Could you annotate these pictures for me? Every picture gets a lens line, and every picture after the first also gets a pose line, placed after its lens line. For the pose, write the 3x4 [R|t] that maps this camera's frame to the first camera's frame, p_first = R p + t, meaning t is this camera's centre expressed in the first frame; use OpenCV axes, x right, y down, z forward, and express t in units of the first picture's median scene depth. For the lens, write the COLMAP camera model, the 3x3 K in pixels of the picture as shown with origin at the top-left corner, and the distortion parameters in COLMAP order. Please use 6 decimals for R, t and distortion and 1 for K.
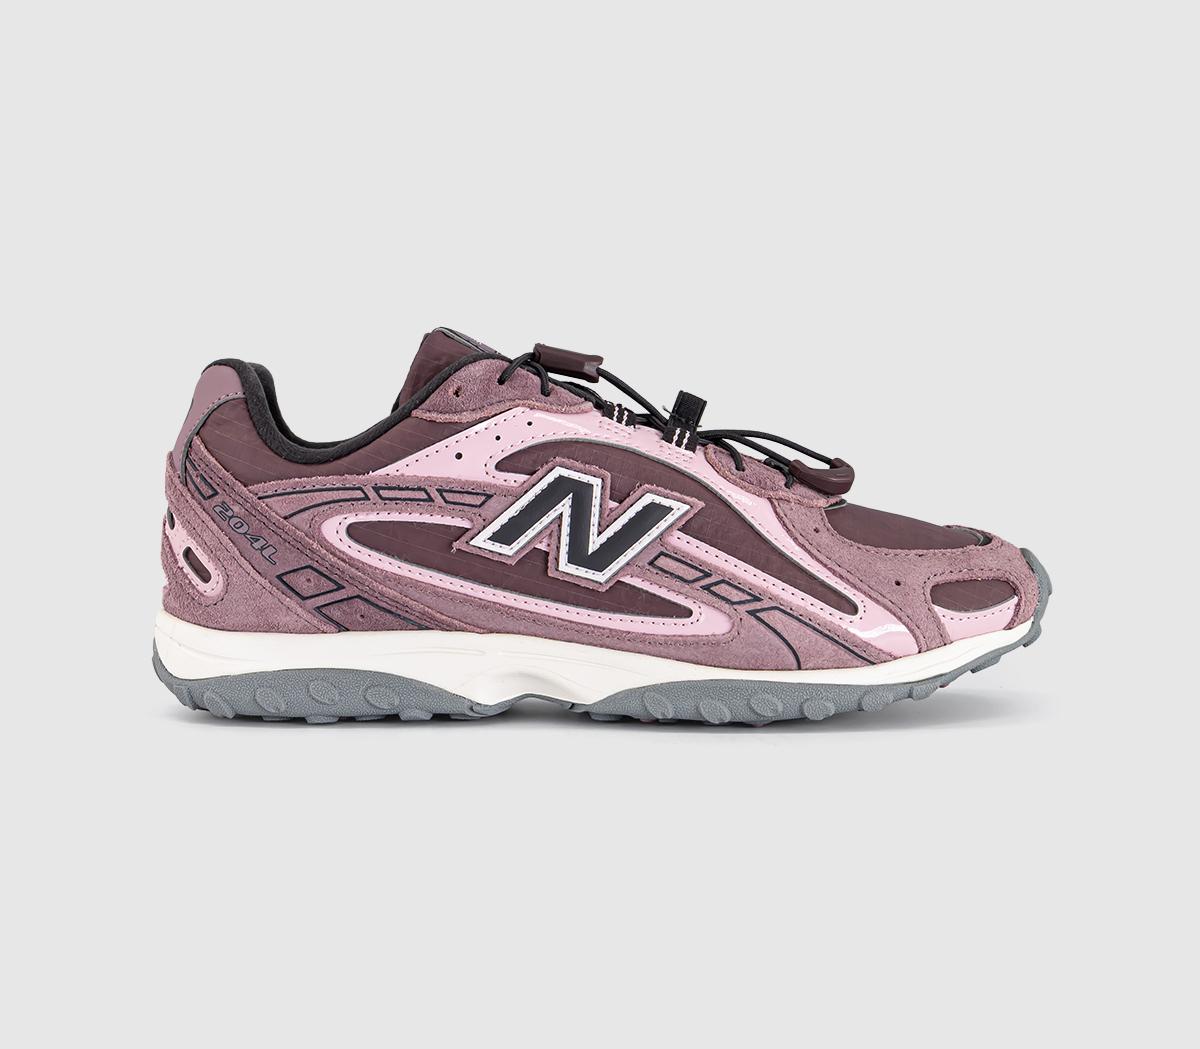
lens RADIAL K [[2379.0, 0, 600.2], [0, 2379.0, 436.3], [0, 0, 1]] dist [0.038999, -0.018015]
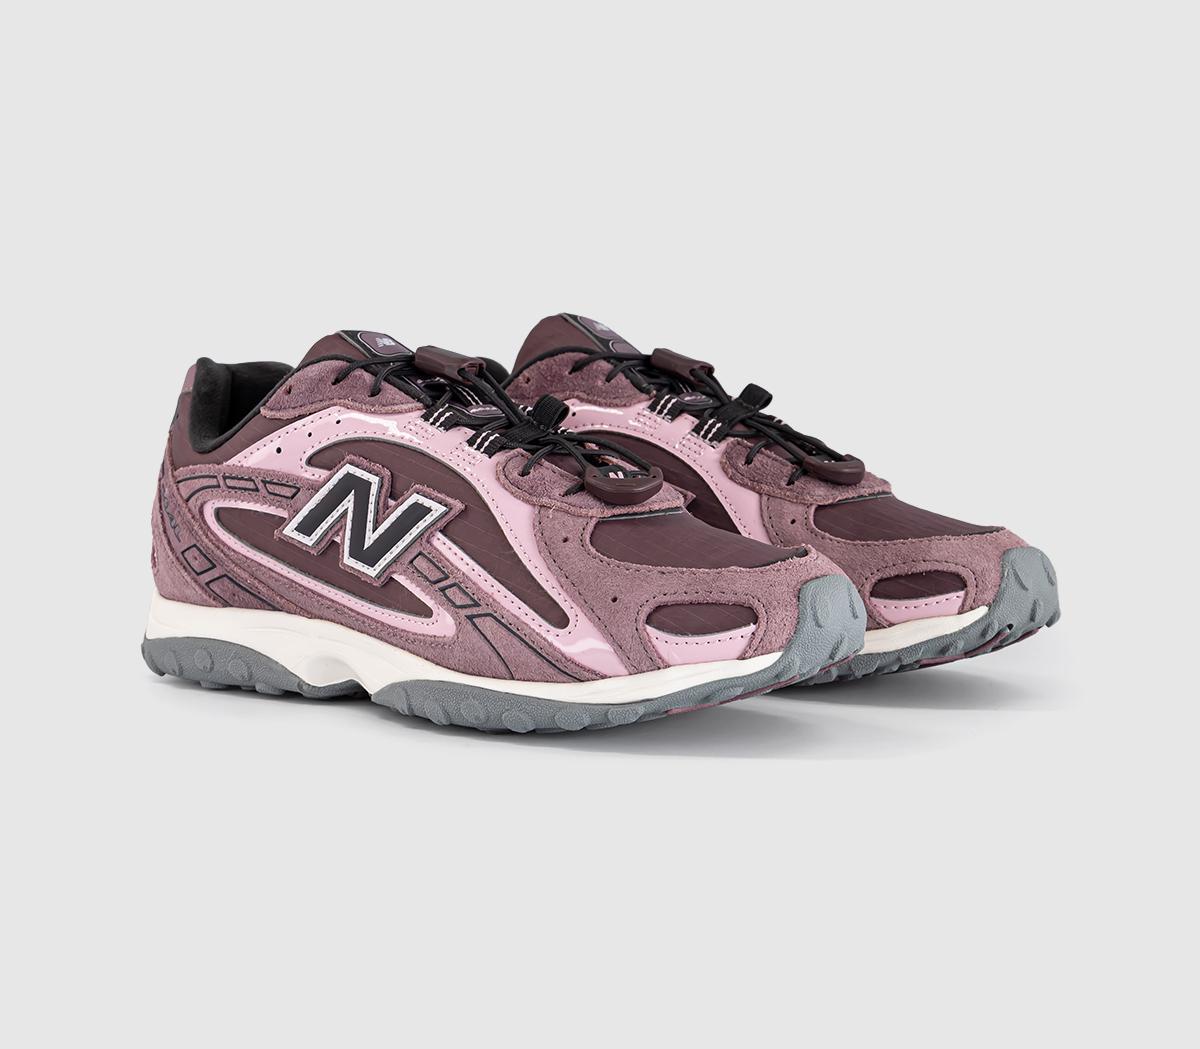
lens RADIAL K [[2379.0, 0, 600.2], [0, 2379.0, 436.3], [0, 0, 1]] dist [0.038999, -0.018015]
pose [[0.780002, 0.030537, -0.625032, 0.717379], [-0.028812, 0.999502, 0.012877, -0.015828], [0.625114, 0.007965, 0.780493, 0.253305]]
